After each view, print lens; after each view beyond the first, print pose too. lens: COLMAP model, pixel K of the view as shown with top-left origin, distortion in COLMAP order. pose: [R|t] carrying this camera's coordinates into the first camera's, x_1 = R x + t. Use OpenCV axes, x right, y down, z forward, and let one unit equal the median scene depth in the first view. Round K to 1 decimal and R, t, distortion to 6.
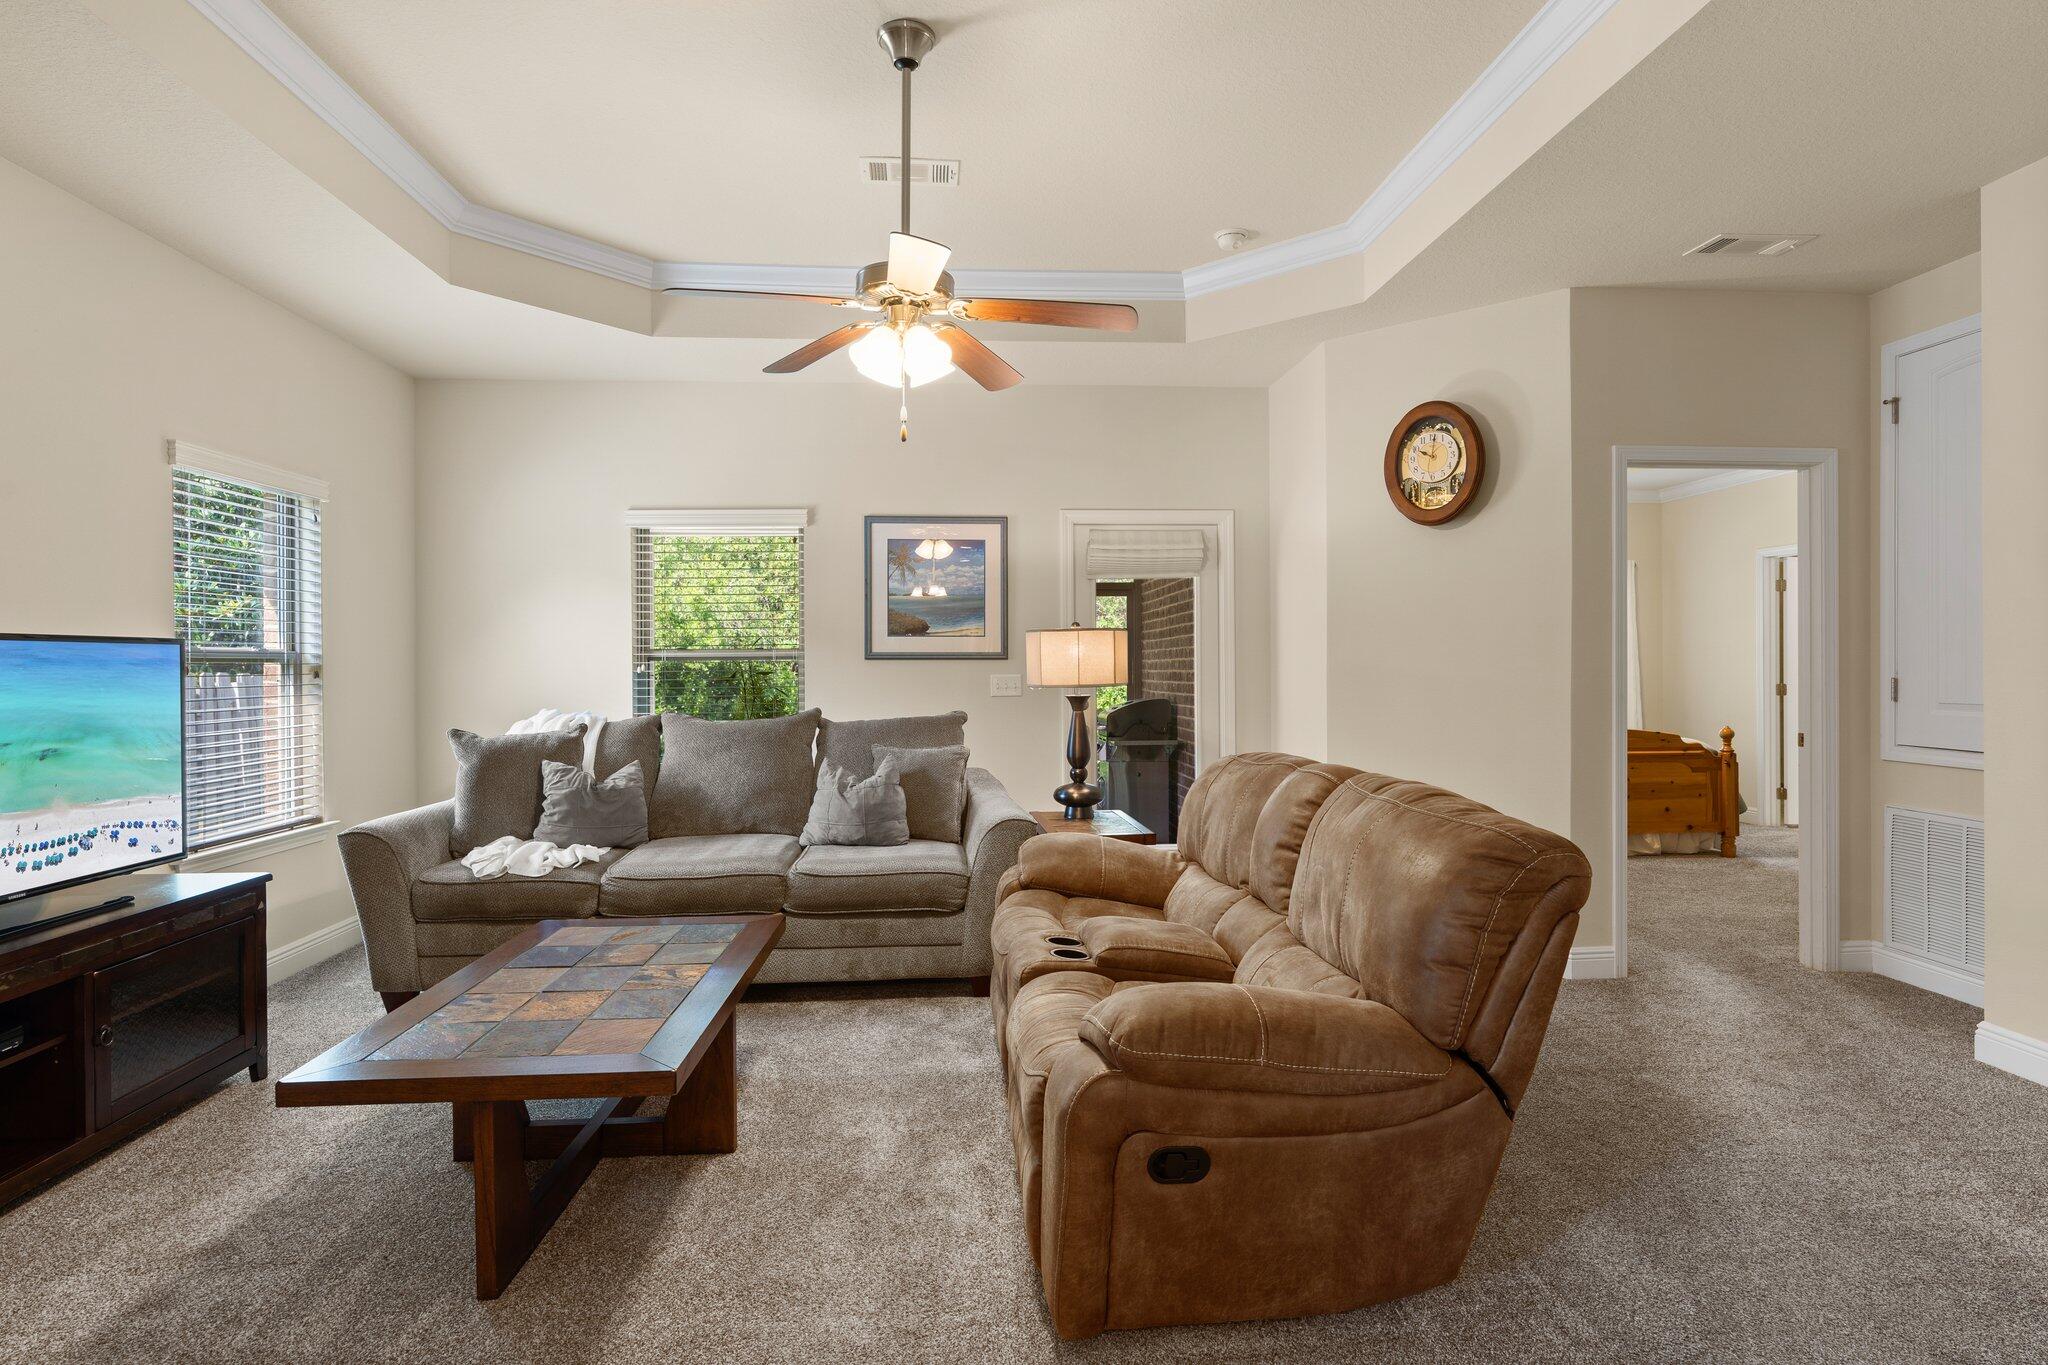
lens RADIAL K [[1065.8, 0, 1022.4], [0, 1065.8, 662.5], [0, 0, 1]] dist [-0.004814, 0.001747]
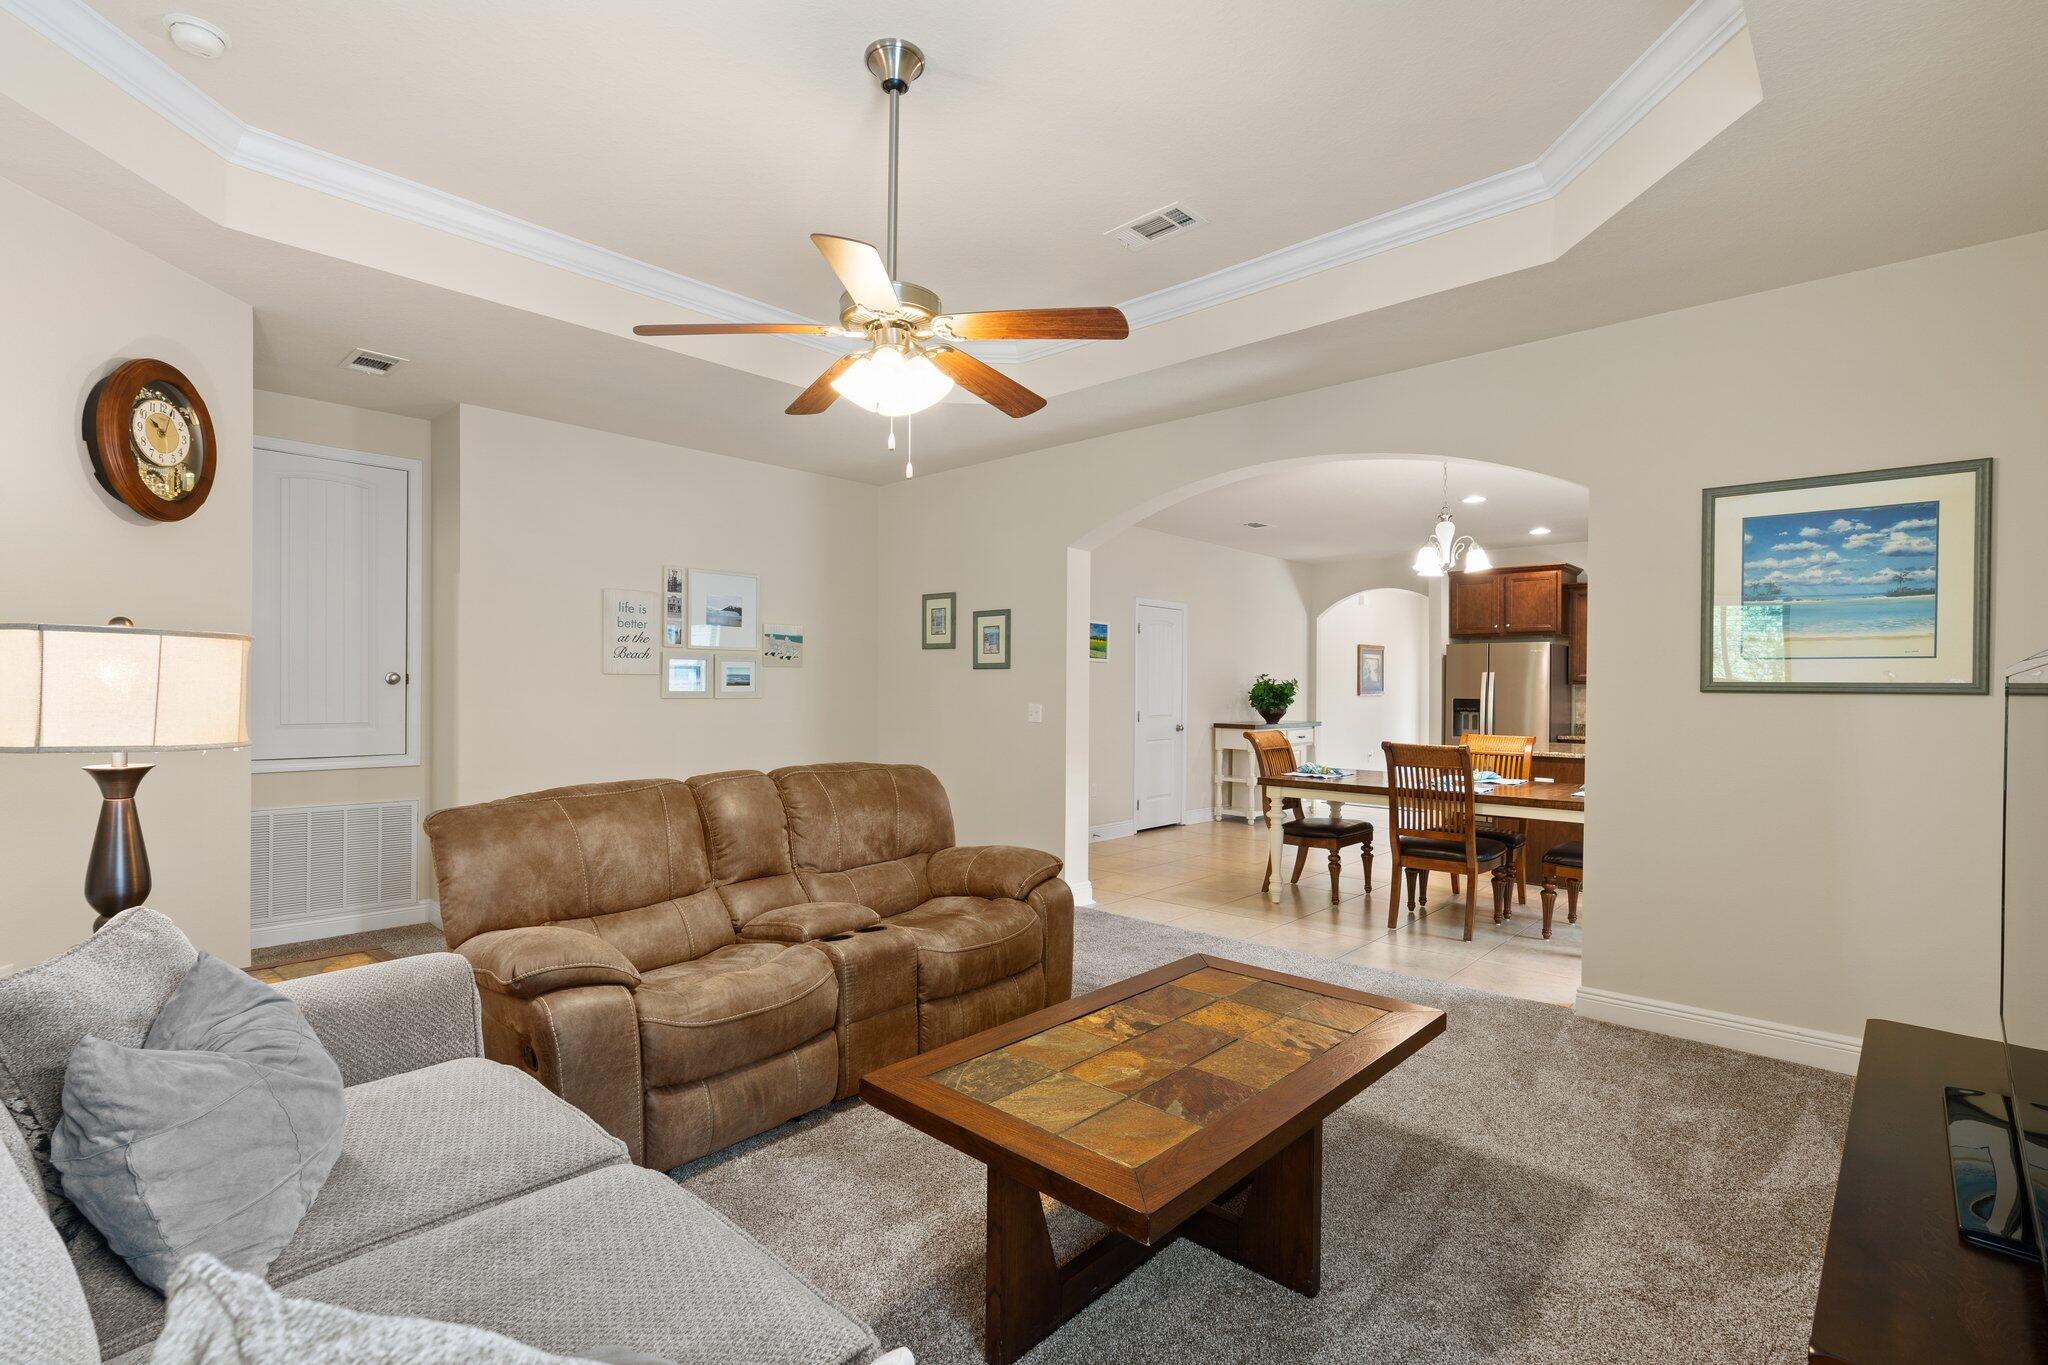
lens RADIAL K [[938.3, 0, 1026.6], [0, 938.3, 694.2], [0, 0, 1]] dist [-0.002315, -0.000292]
pose [[-0.686777, -0.004931, 0.726851, -0.563406], [-0.003482, 0.999988, 0.003494, -0.006065], [-0.726860, -0.000131, -0.686786, 1.035338]]
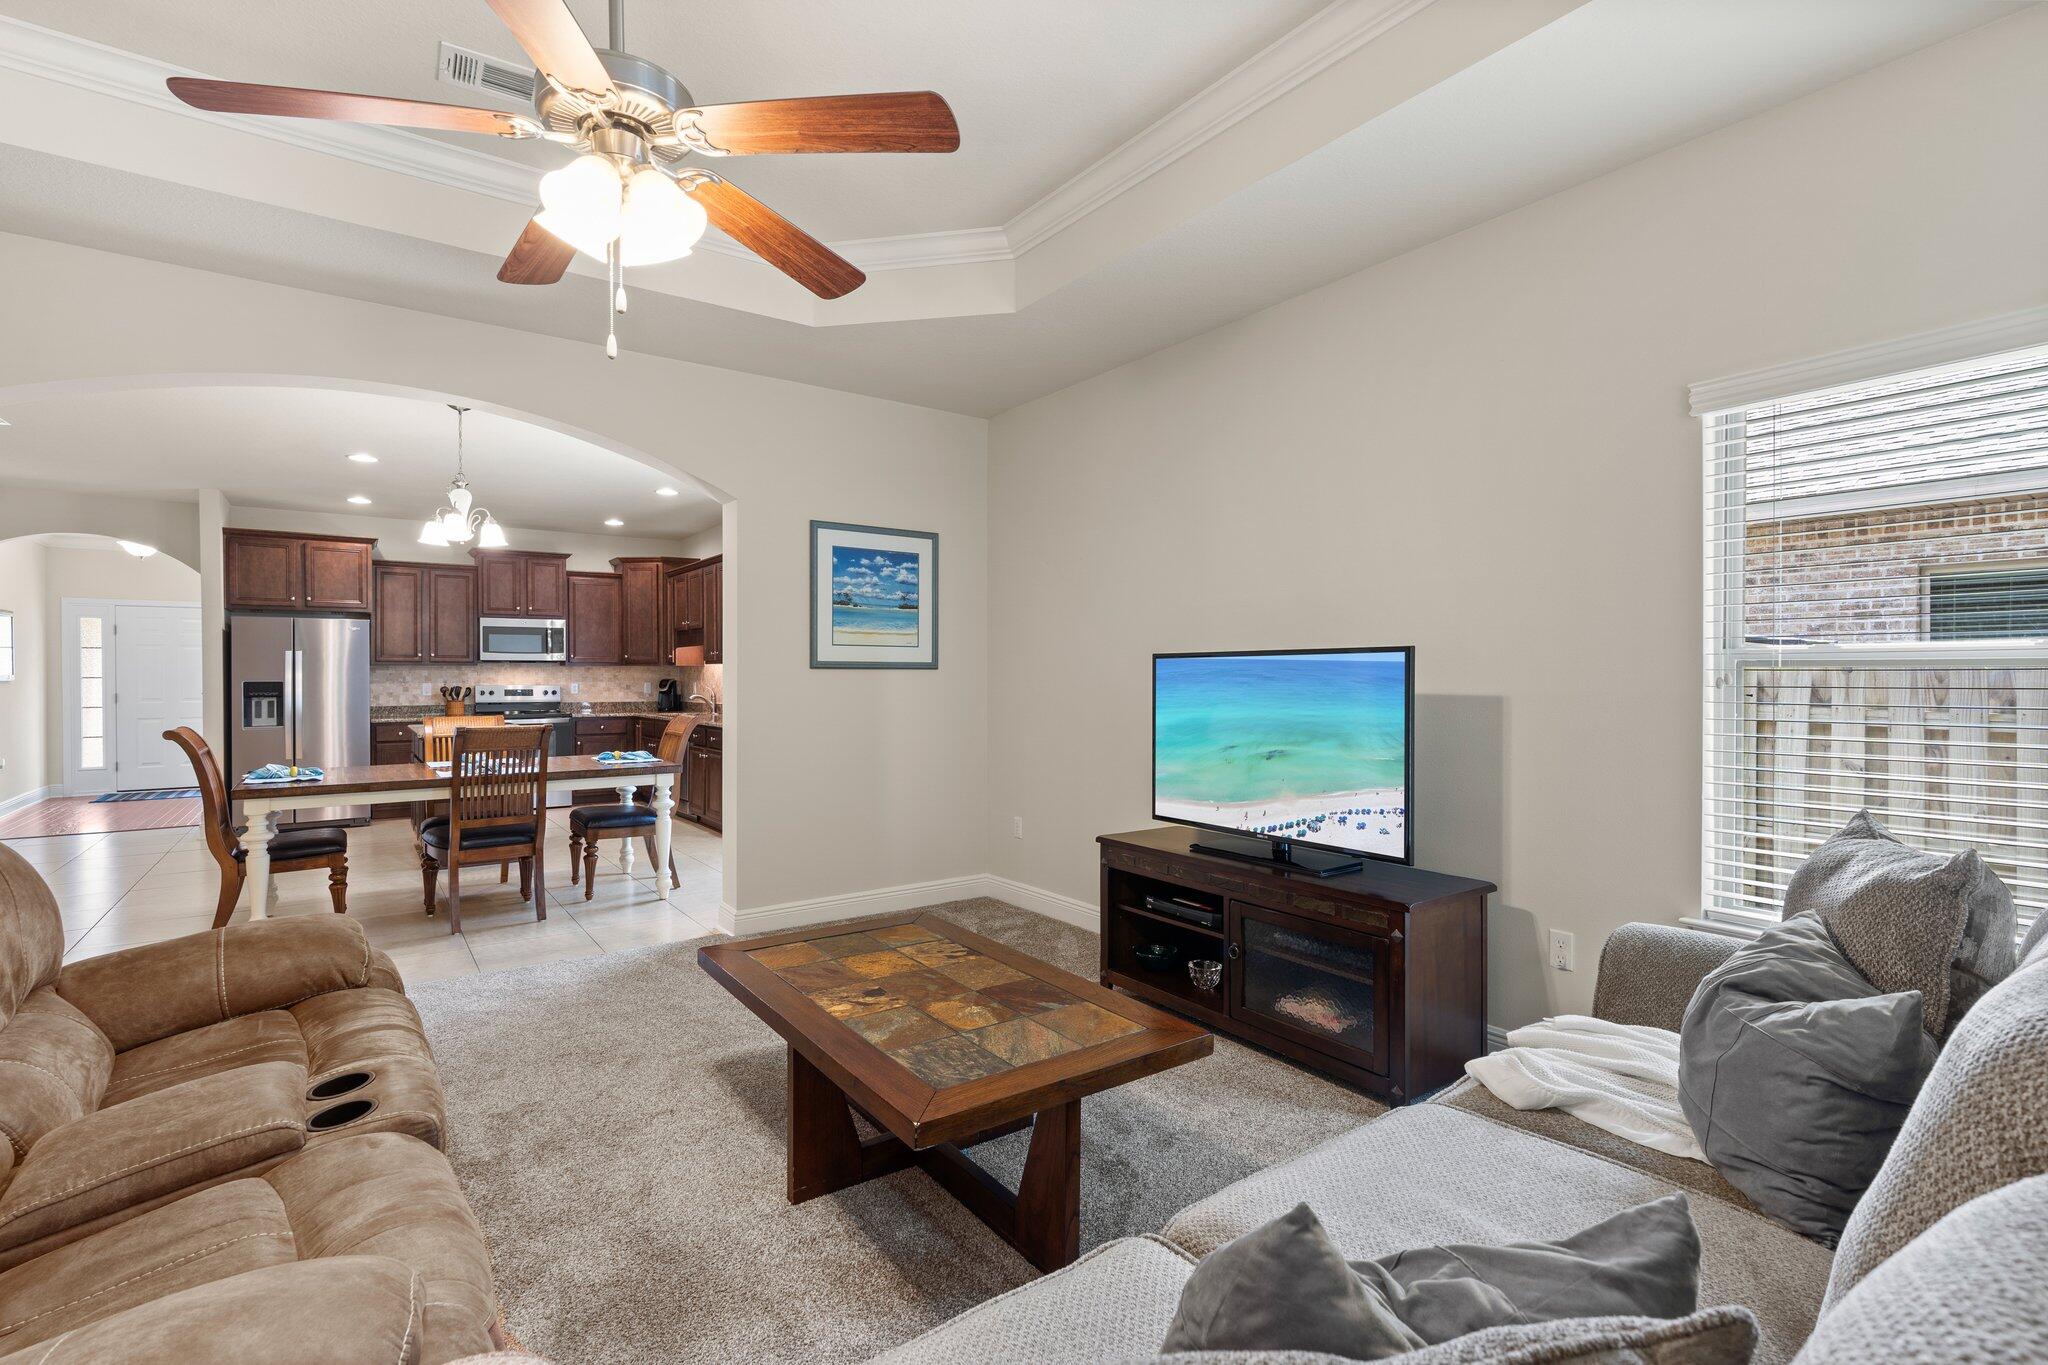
lens RADIAL K [[942.2, 0, 1011.6], [0, 942.2, 676.6], [0, 0, 1]] dist [-0.000546, 0.000257]
pose [[-0.852679, 0.008224, -0.522370, -0.005325], [0.006803, 0.999966, 0.004638, -0.000989], [0.522391, 0.000401, -0.852706, 1.127692]]
